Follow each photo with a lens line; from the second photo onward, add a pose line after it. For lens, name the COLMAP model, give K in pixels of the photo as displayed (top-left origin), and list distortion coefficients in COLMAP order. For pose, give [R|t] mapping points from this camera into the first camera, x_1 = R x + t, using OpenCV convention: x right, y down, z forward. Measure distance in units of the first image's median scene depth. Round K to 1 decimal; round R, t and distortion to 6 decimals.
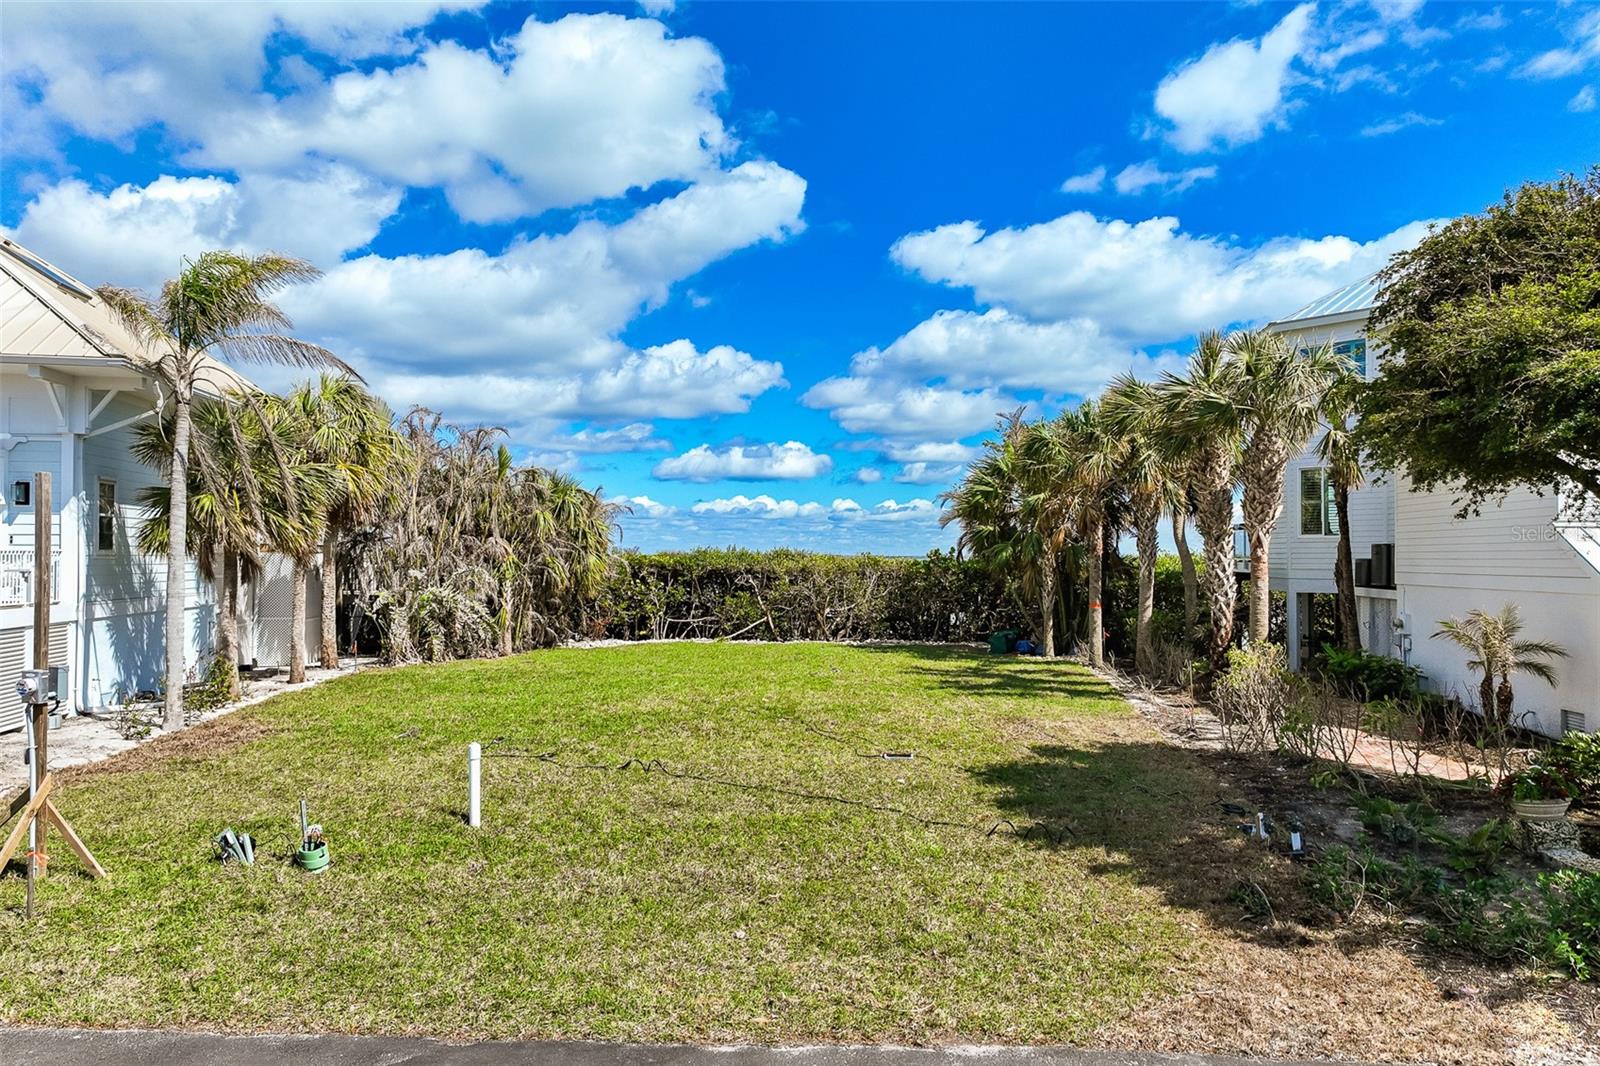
lens RADIAL K [[1125.3, 0, 800.0], [0, 1125.3, 533.0], [0, 0, 1]] dist [0.004501, 0.003793]
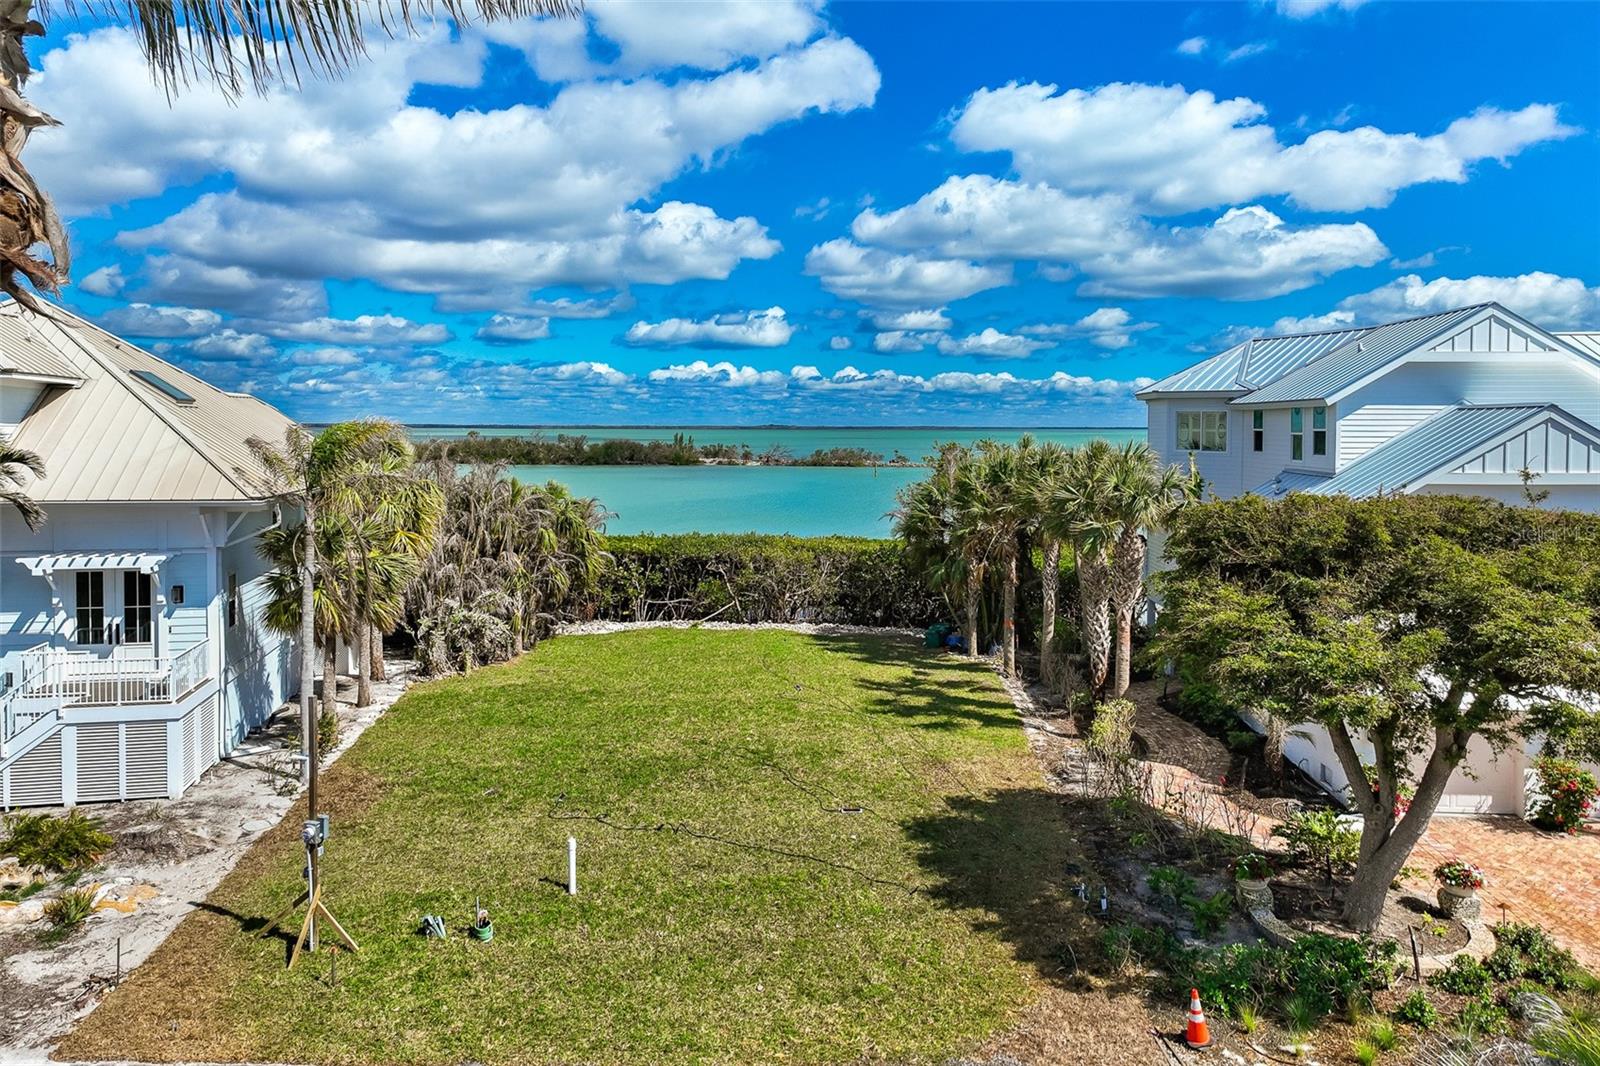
lens RADIAL K [[1102.8, 0, 797.9], [0, 1102.8, 475.5], [0, 0, 1]] dist [-0.002393, 0.000677]
pose [[0.999030, 0.002232, 0.043976, -0.047550], [-0.003928, 0.999250, 0.038529, -0.316664], [-0.043857, -0.038665, 0.998289, -0.412764]]
